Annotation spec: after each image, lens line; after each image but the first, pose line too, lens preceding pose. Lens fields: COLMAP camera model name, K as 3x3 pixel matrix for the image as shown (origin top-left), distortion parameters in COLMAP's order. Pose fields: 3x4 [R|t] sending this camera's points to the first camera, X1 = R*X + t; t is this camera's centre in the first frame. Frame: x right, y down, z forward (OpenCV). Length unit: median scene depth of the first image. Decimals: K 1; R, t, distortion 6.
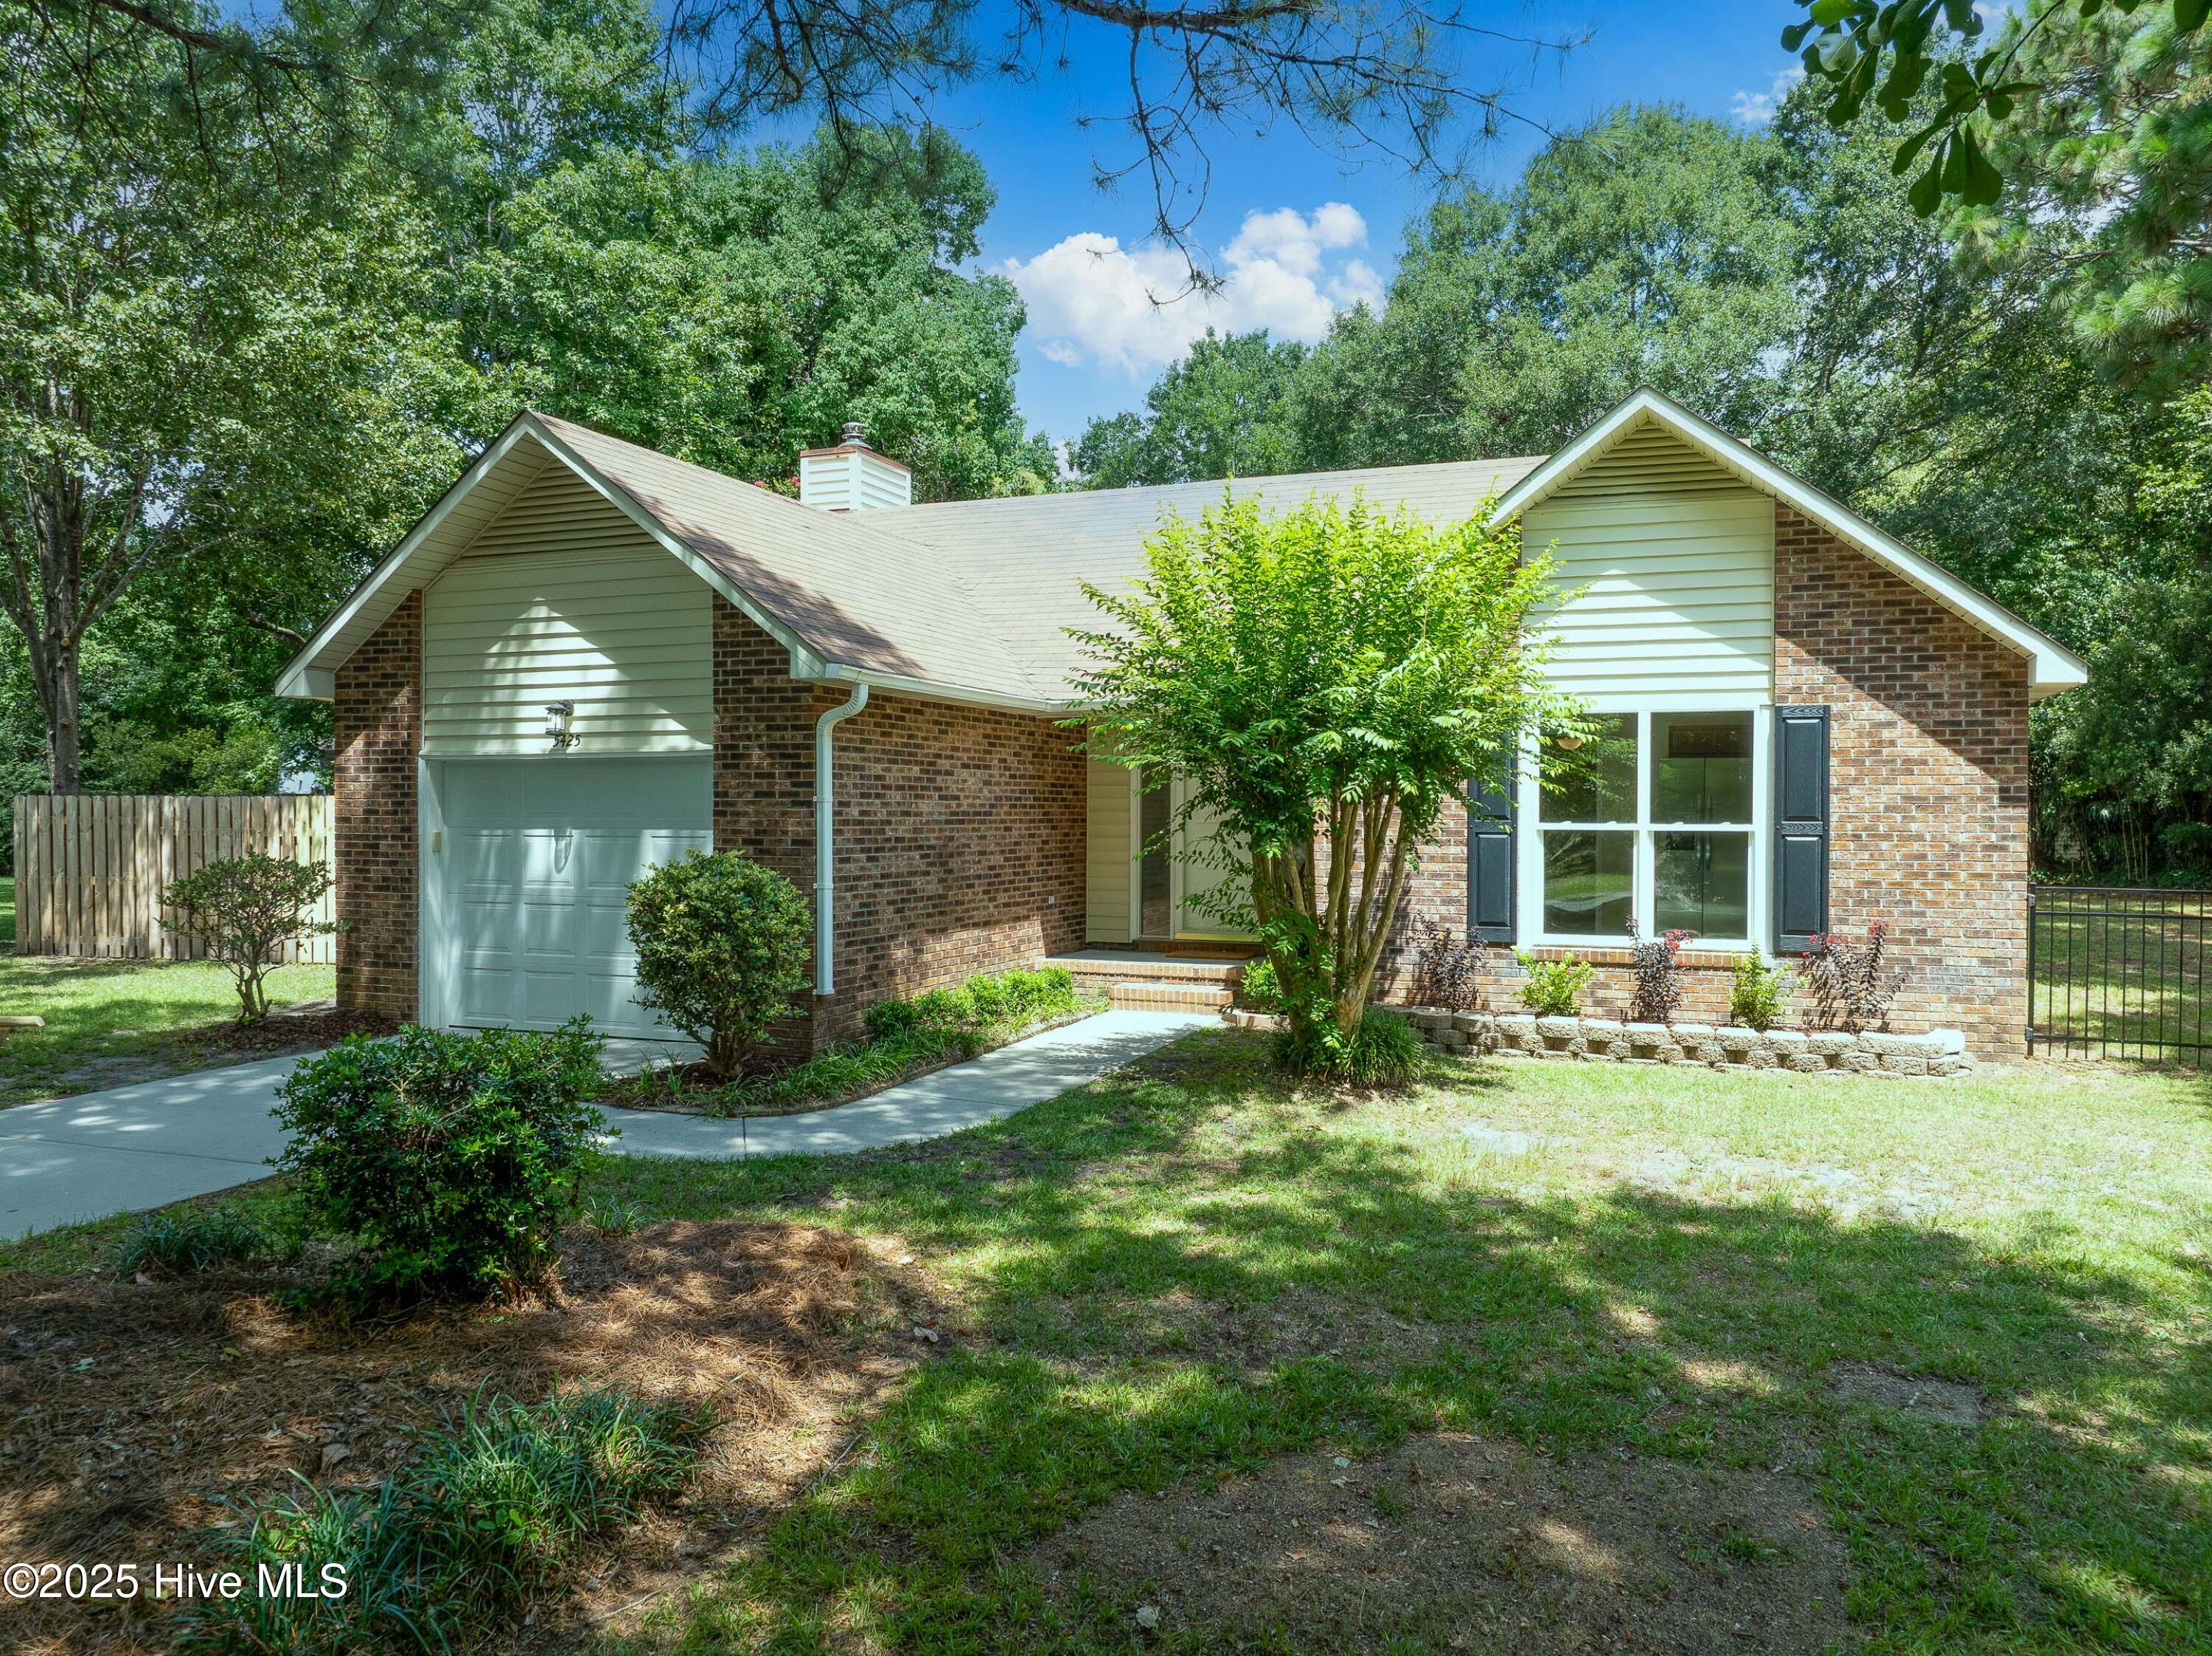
lens RADIAL K [[1631.7, 0, 1046.4], [0, 1631.7, 830.3], [0, 0, 1]] dist [-0.066186, -0.000852]
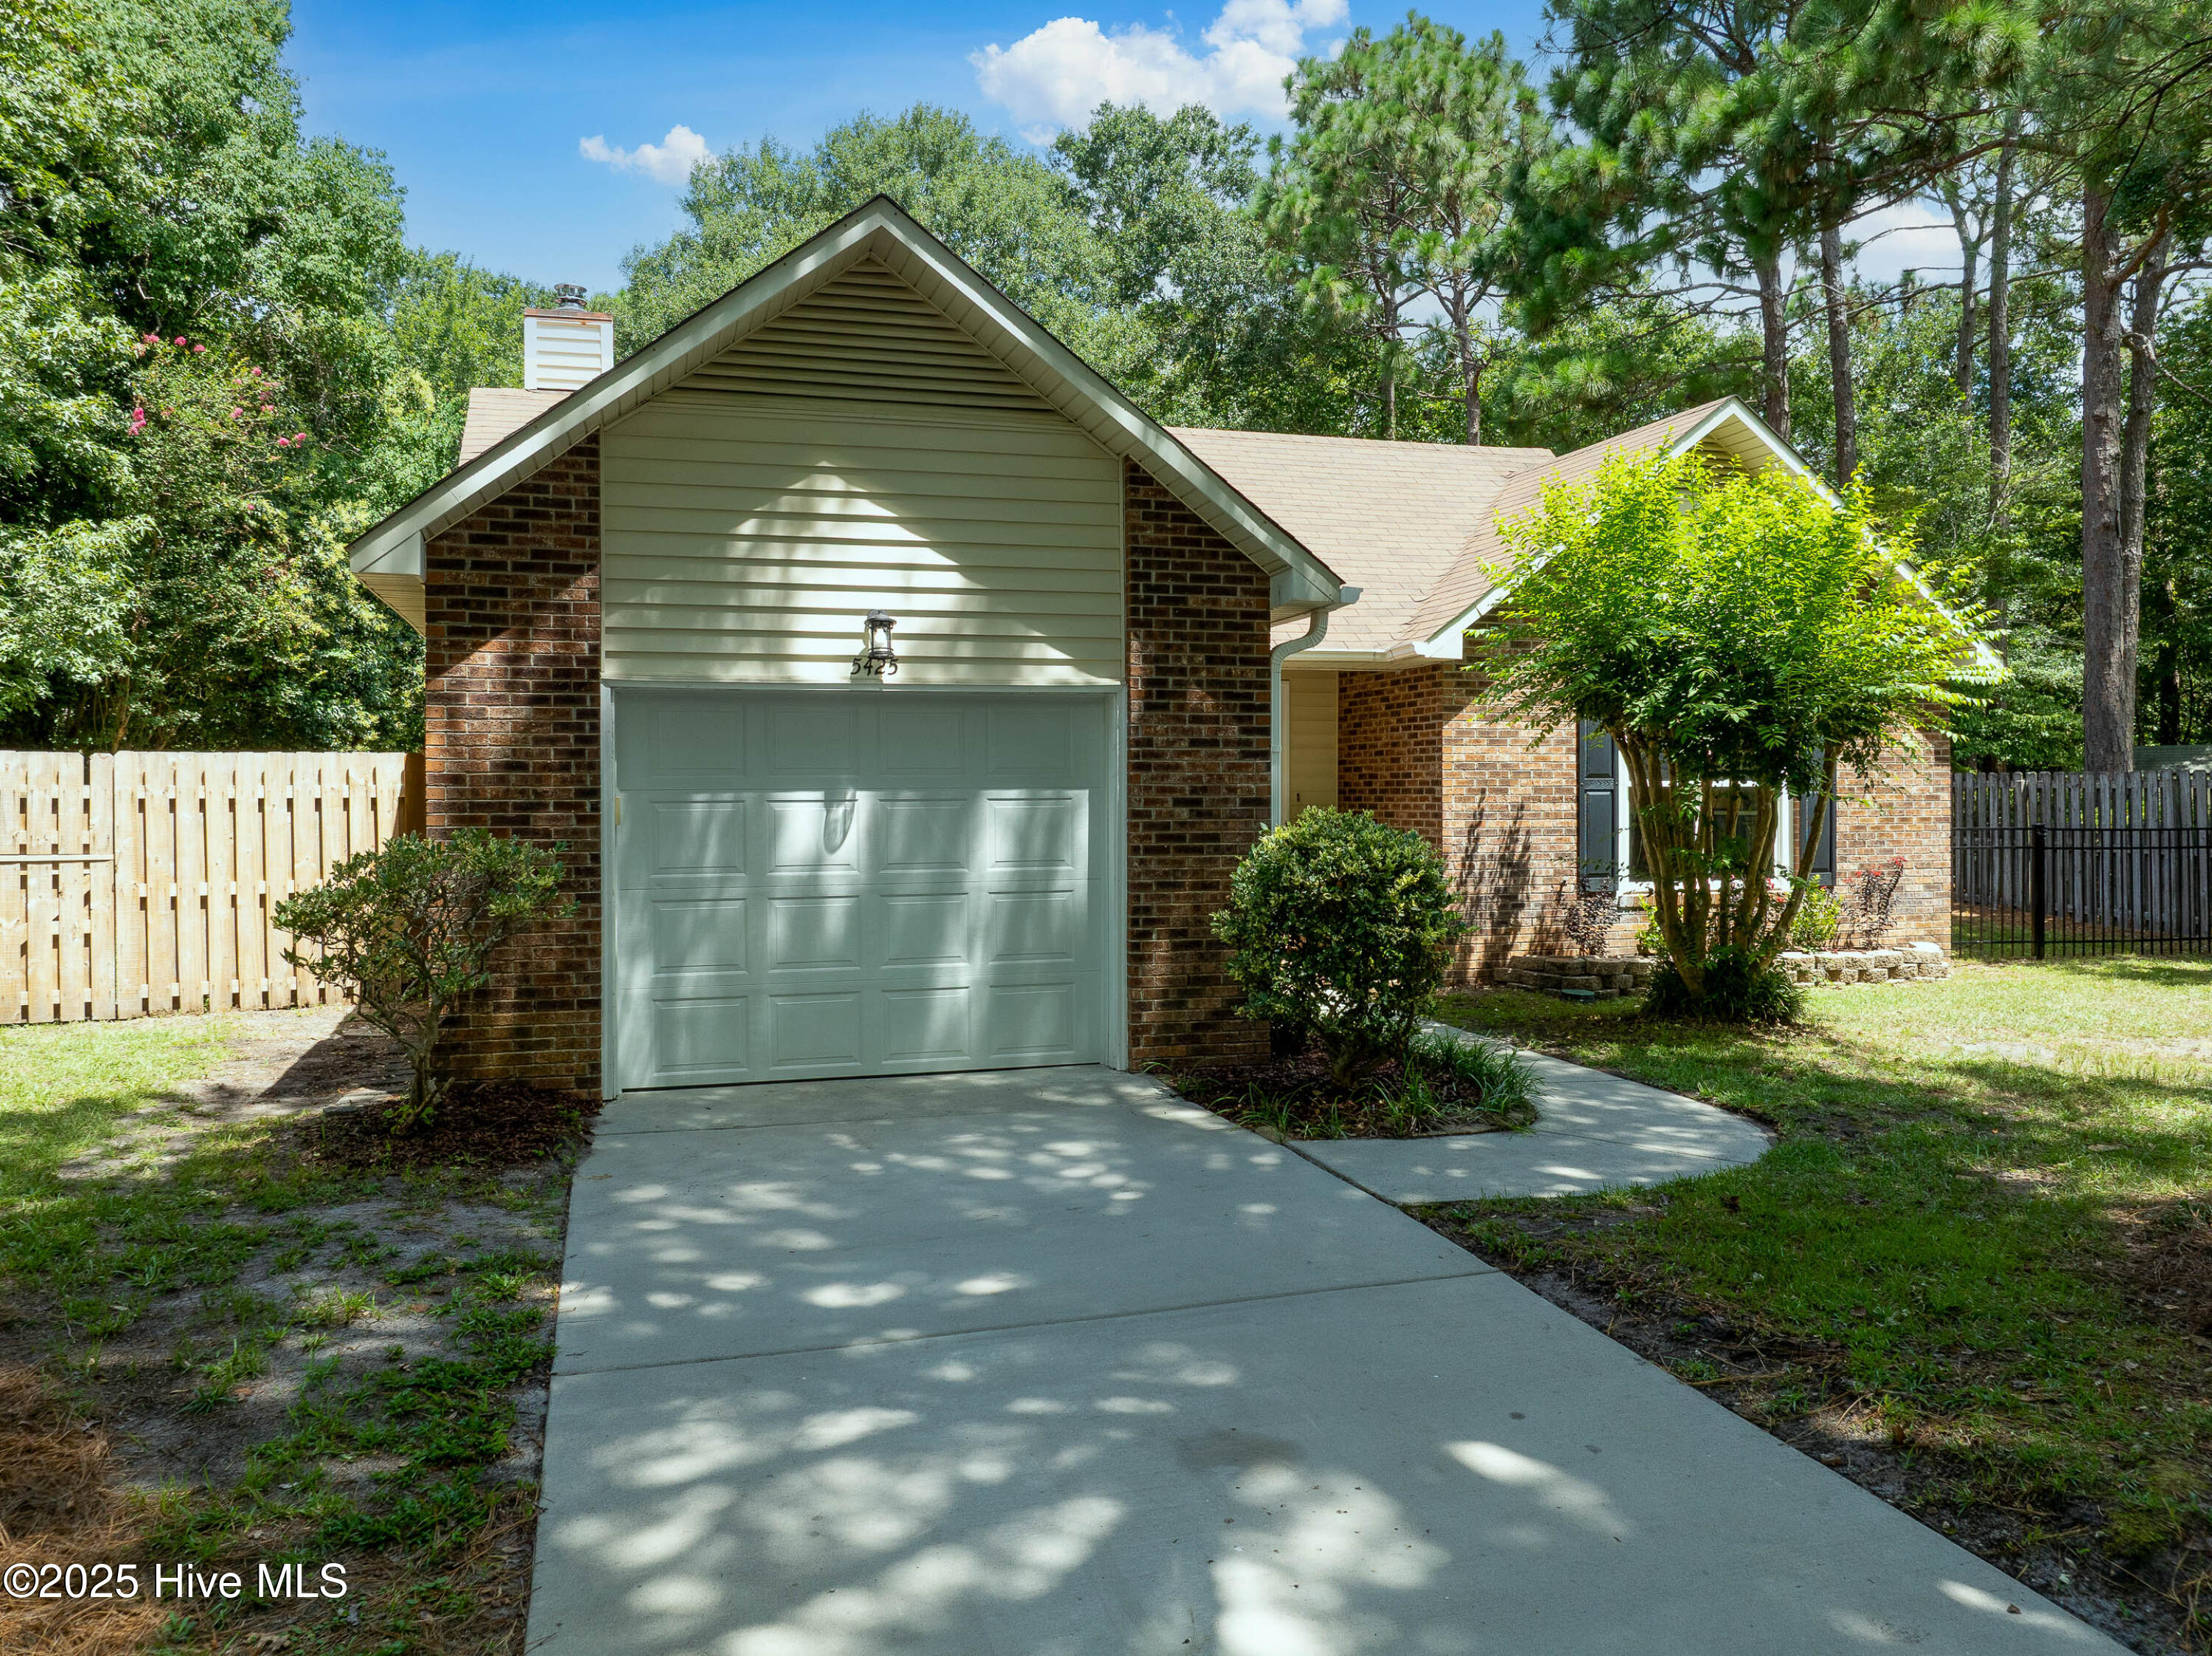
lens RADIAL K [[1656.4, 0, 1104.3], [0, 1656.4, 793.6], [0, 0, 1]] dist [-0.073621, 0.062123]
pose [[0.774049, -0.005874, 0.633098, -0.677565], [0.015153, 0.999842, -0.009250, 0.009072], [-0.632944, 0.016753, 0.774016, 0.370660]]
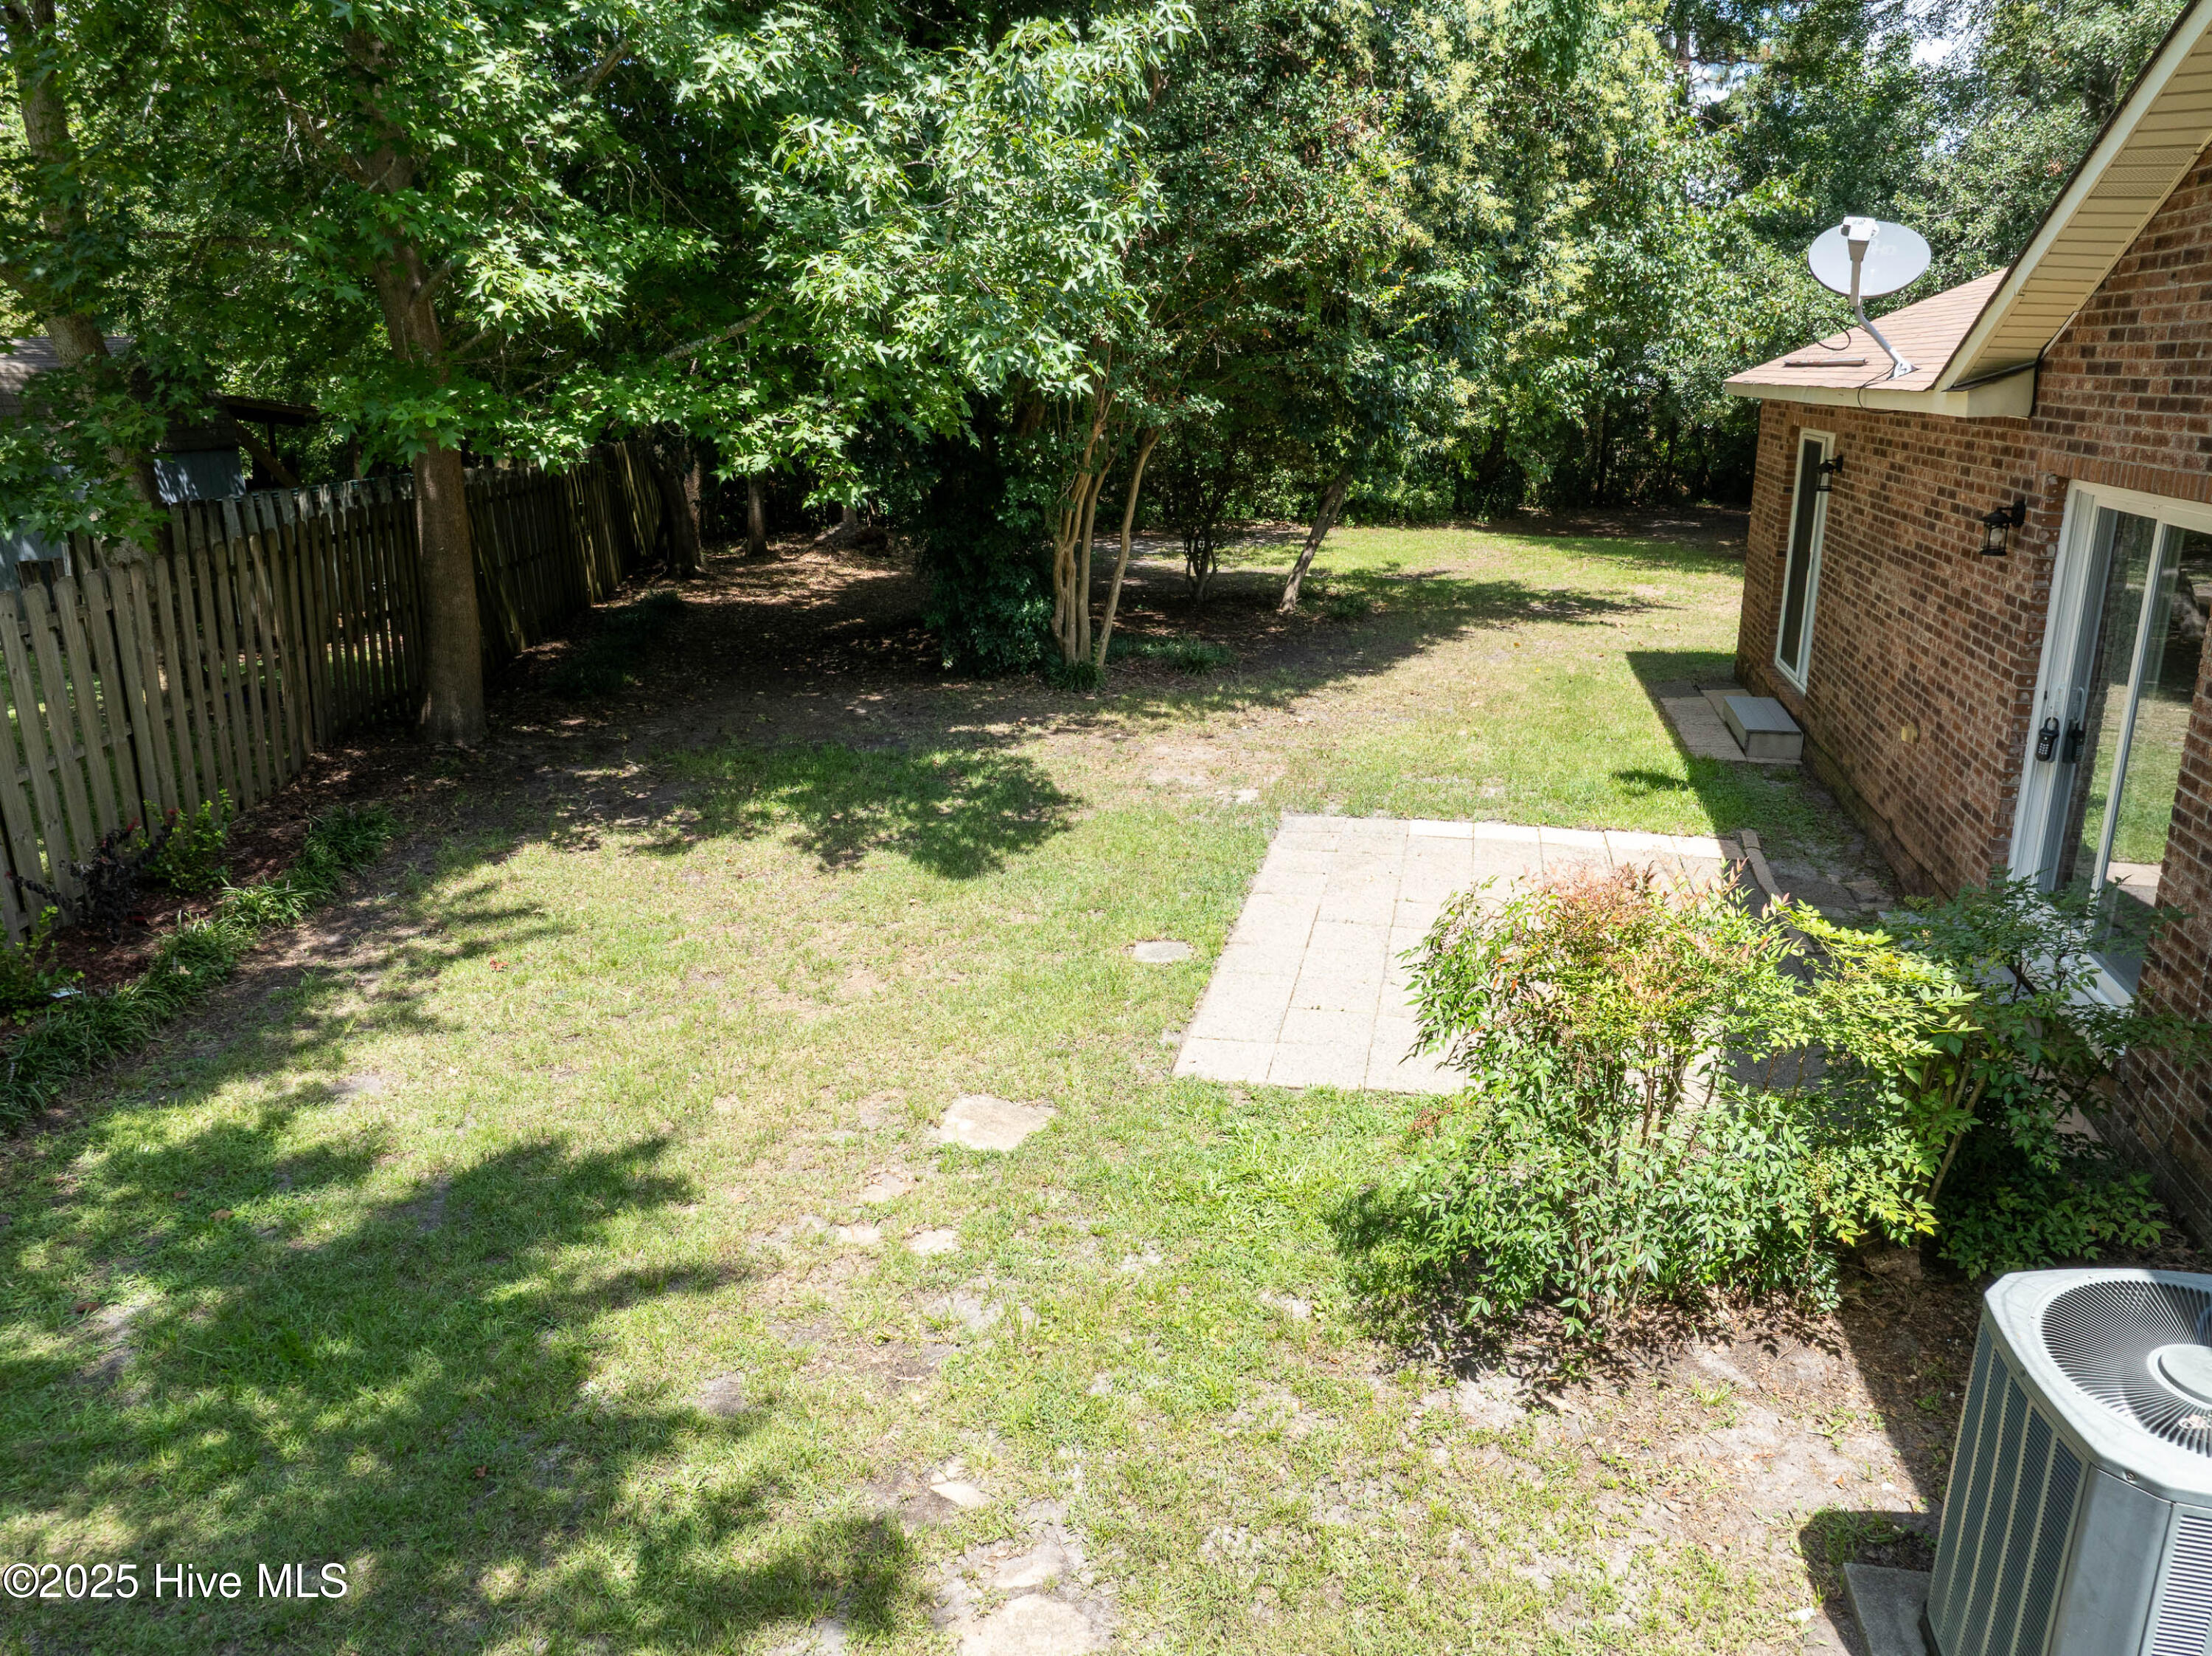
lens RADIAL K [[1595.1, 0, 1106.0], [0, 1595.1, 828.0], [0, 0, 1]] dist [-0.031164, -0.000528]
pose [[0.983984, -0.053608, 0.170004, -0.571440], [0.005626, 0.962573, 0.270964, -0.118913], [-0.178167, -0.265668, 0.947458, 1.351101]]
